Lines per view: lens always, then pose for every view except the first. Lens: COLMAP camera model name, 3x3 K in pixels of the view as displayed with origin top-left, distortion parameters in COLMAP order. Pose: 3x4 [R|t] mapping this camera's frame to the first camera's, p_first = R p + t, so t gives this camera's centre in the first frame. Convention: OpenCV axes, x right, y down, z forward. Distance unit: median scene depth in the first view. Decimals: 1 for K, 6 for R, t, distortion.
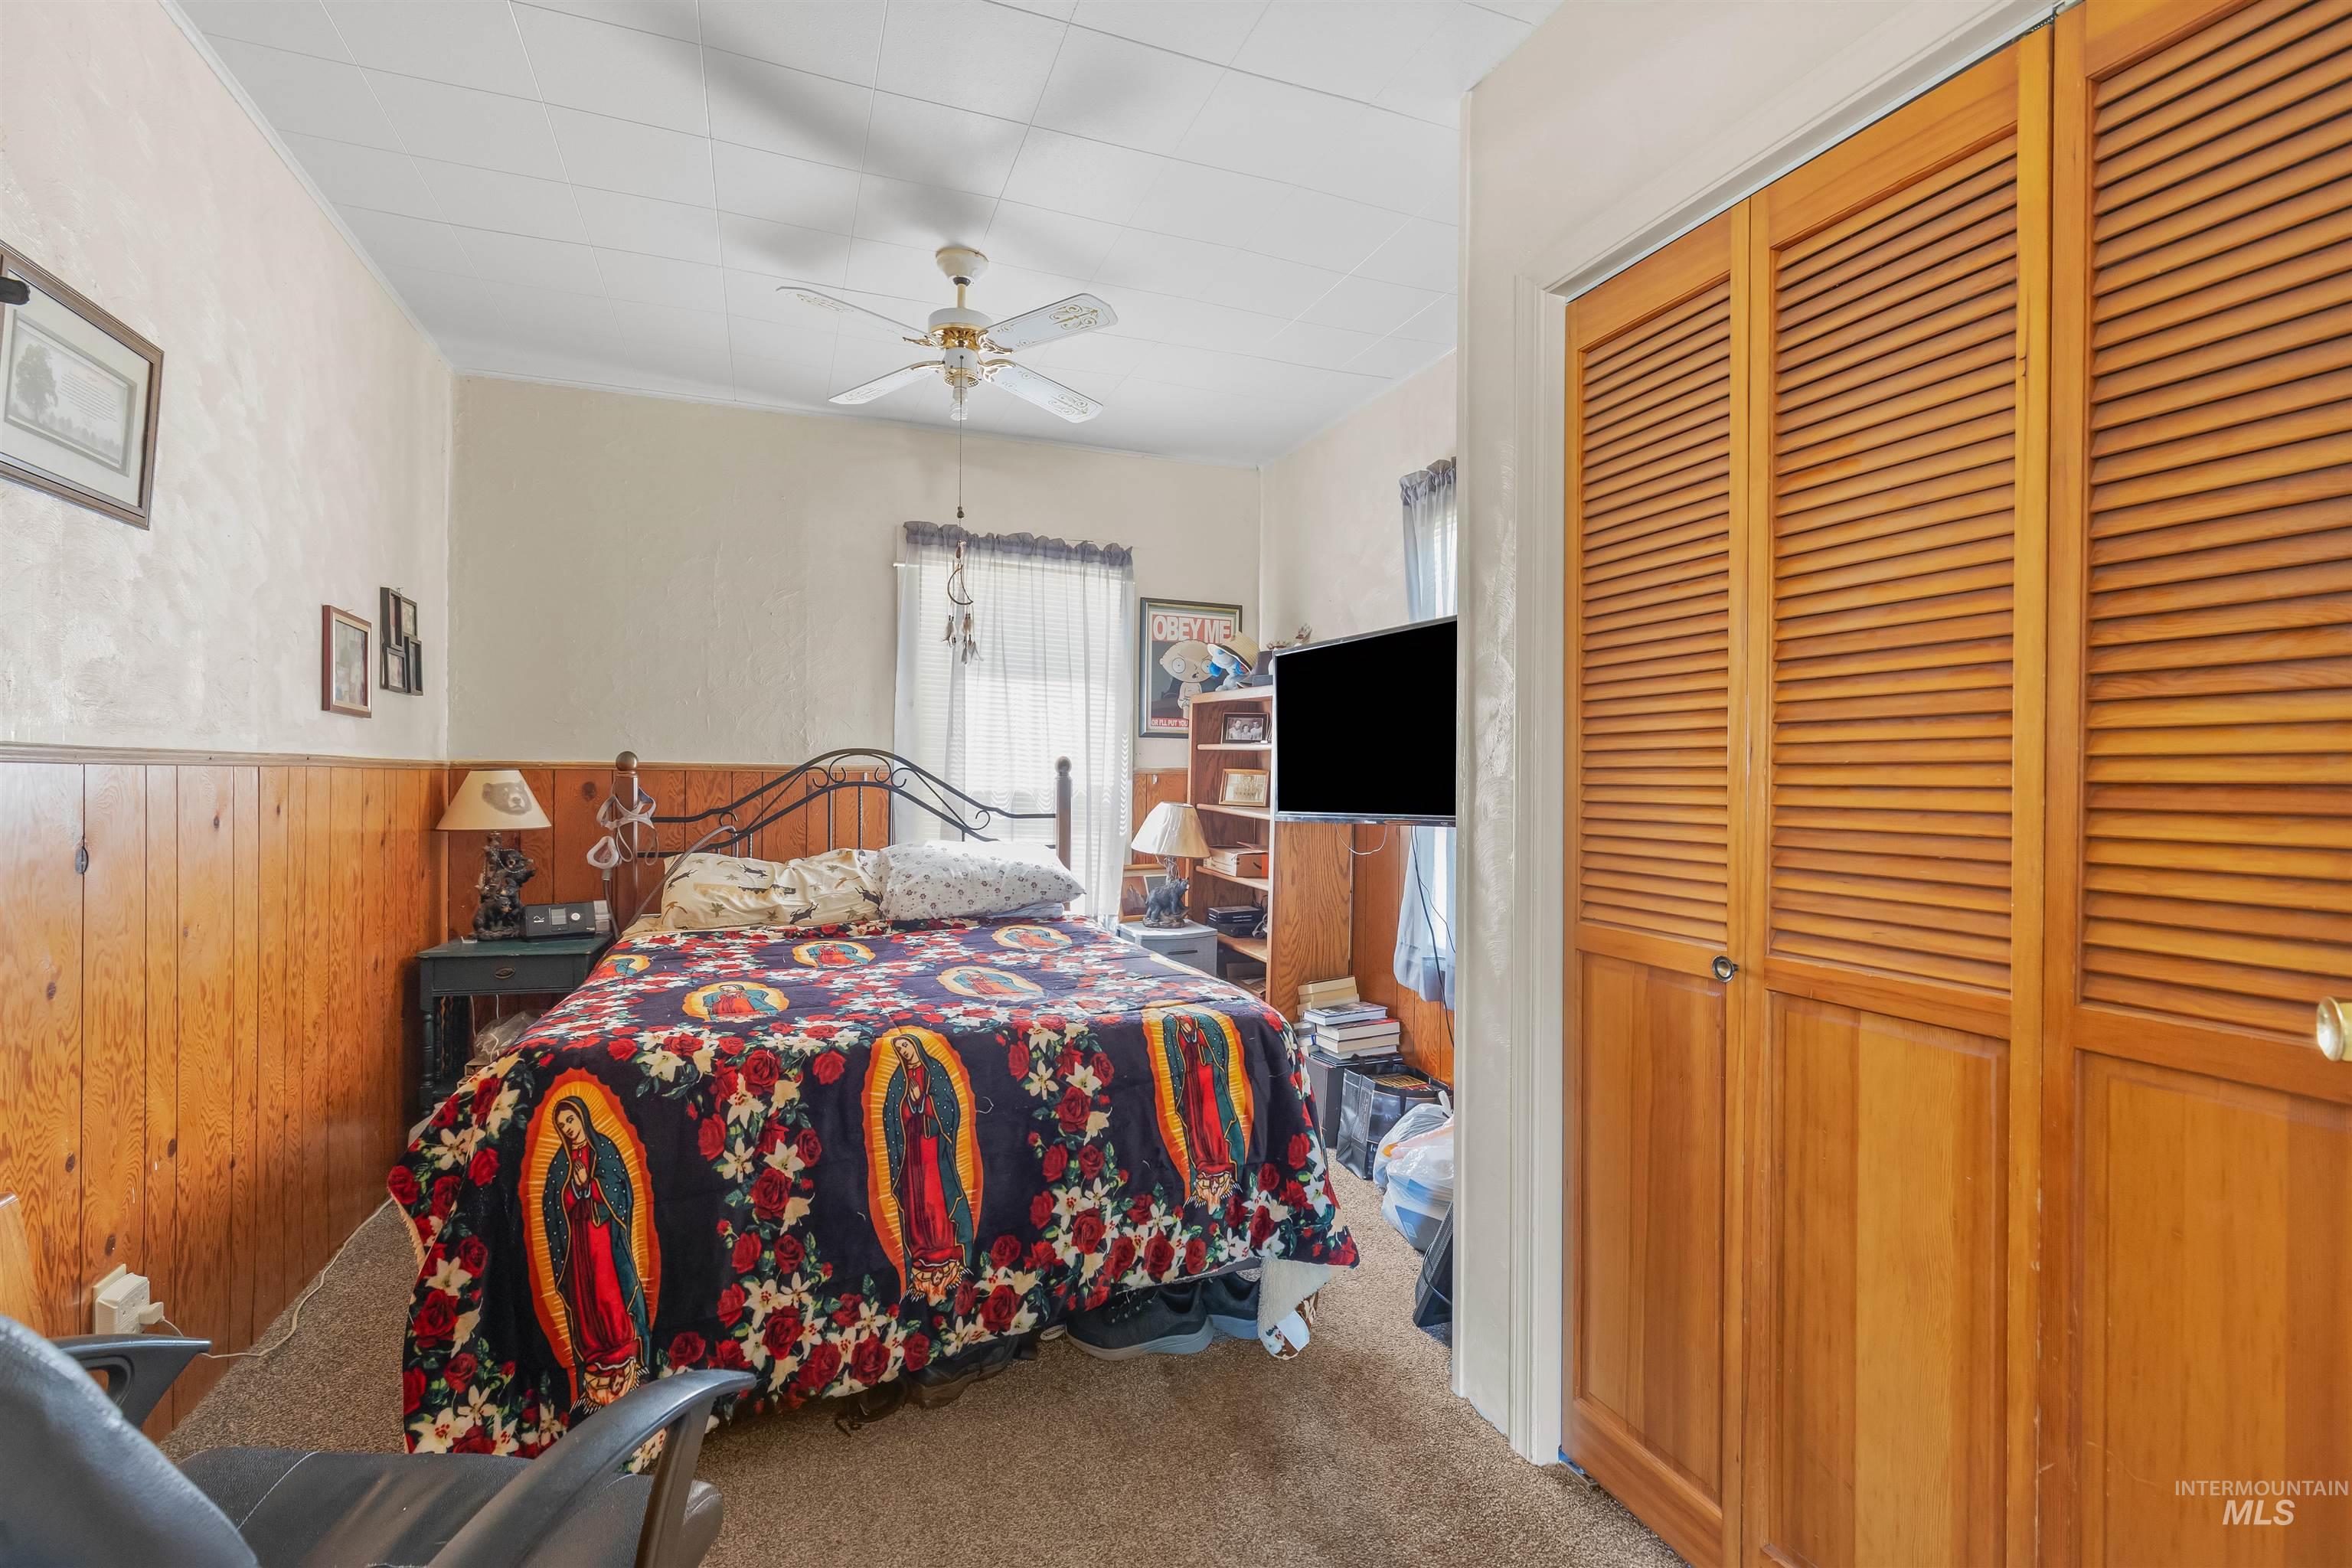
lens RADIAL K [[1059.6, 0, 1174.6], [0, 1059.6, 777.0], [0, 0, 1]] dist [-0.000670, -0.000263]
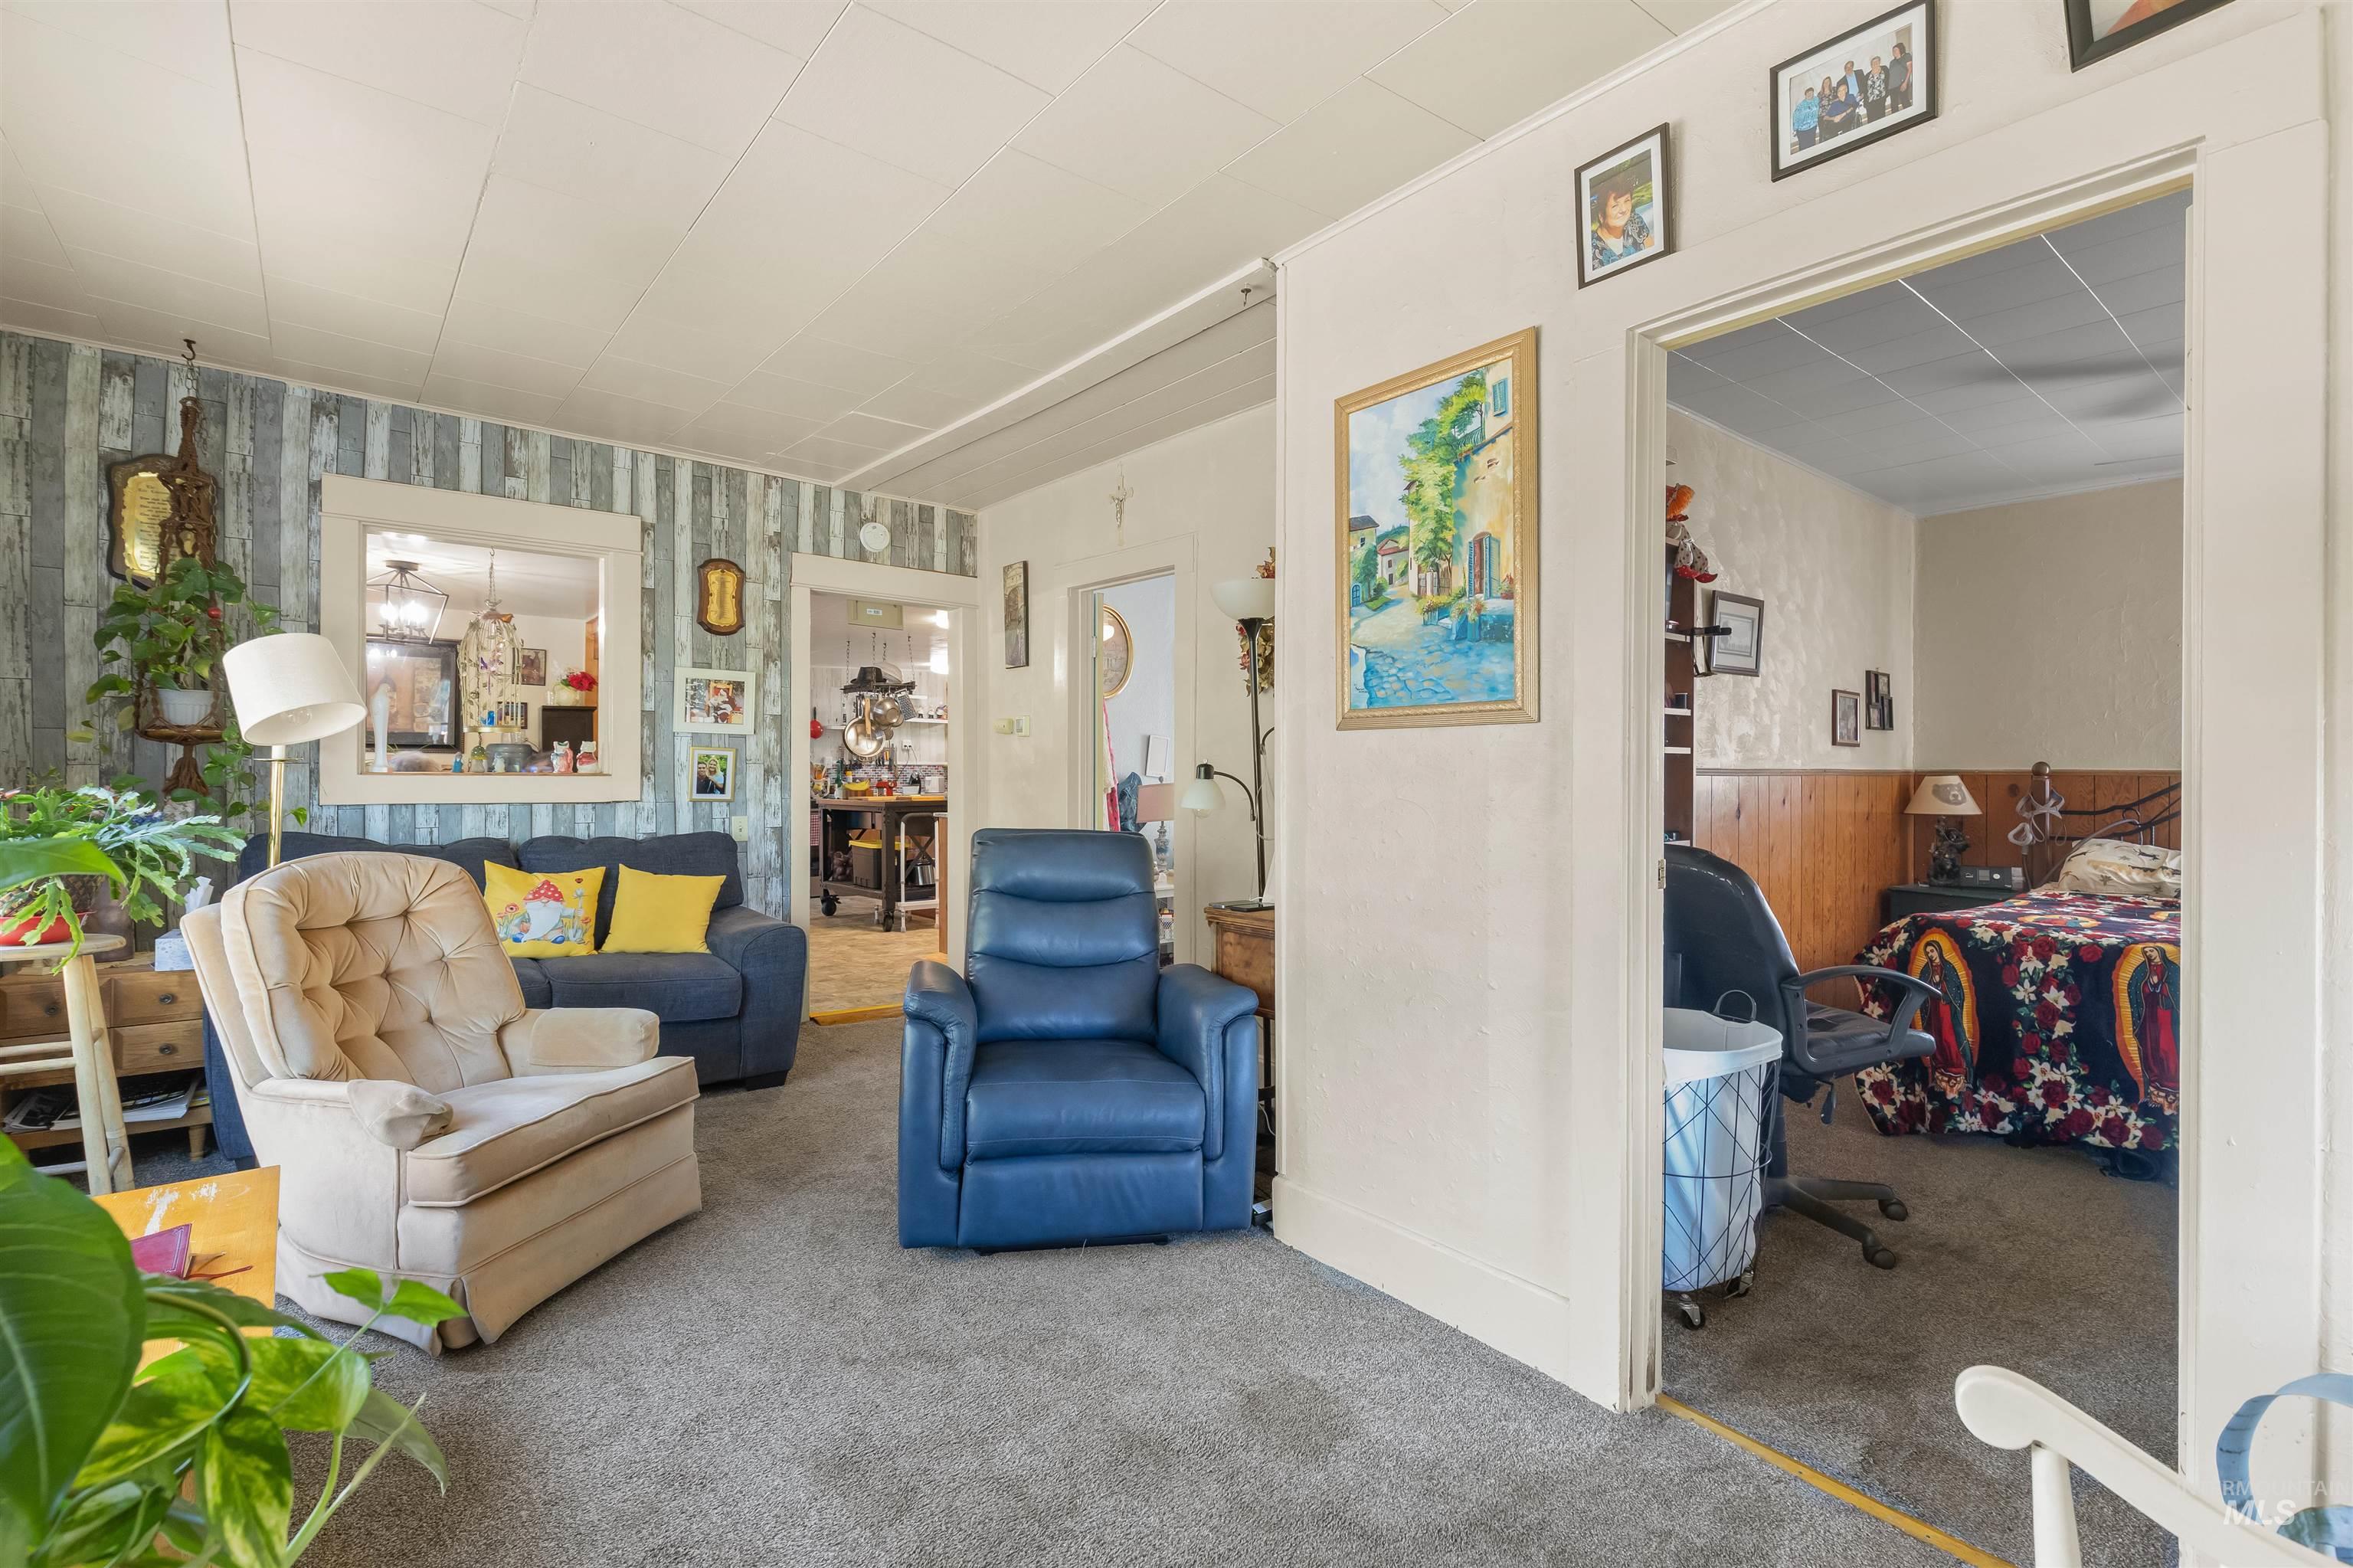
lens RADIAL K [[1060.1, 0, 1175.1], [0, 1060.1, 777.0], [0, 0, 1]] dist [-0.000670, -0.000263]
pose [[0.305195, 0.001381, -0.952289, 0.814525], [-0.000199, 0.999999, 0.001387, -0.010717], [0.952290, -0.000234, 0.305195, -0.886509]]
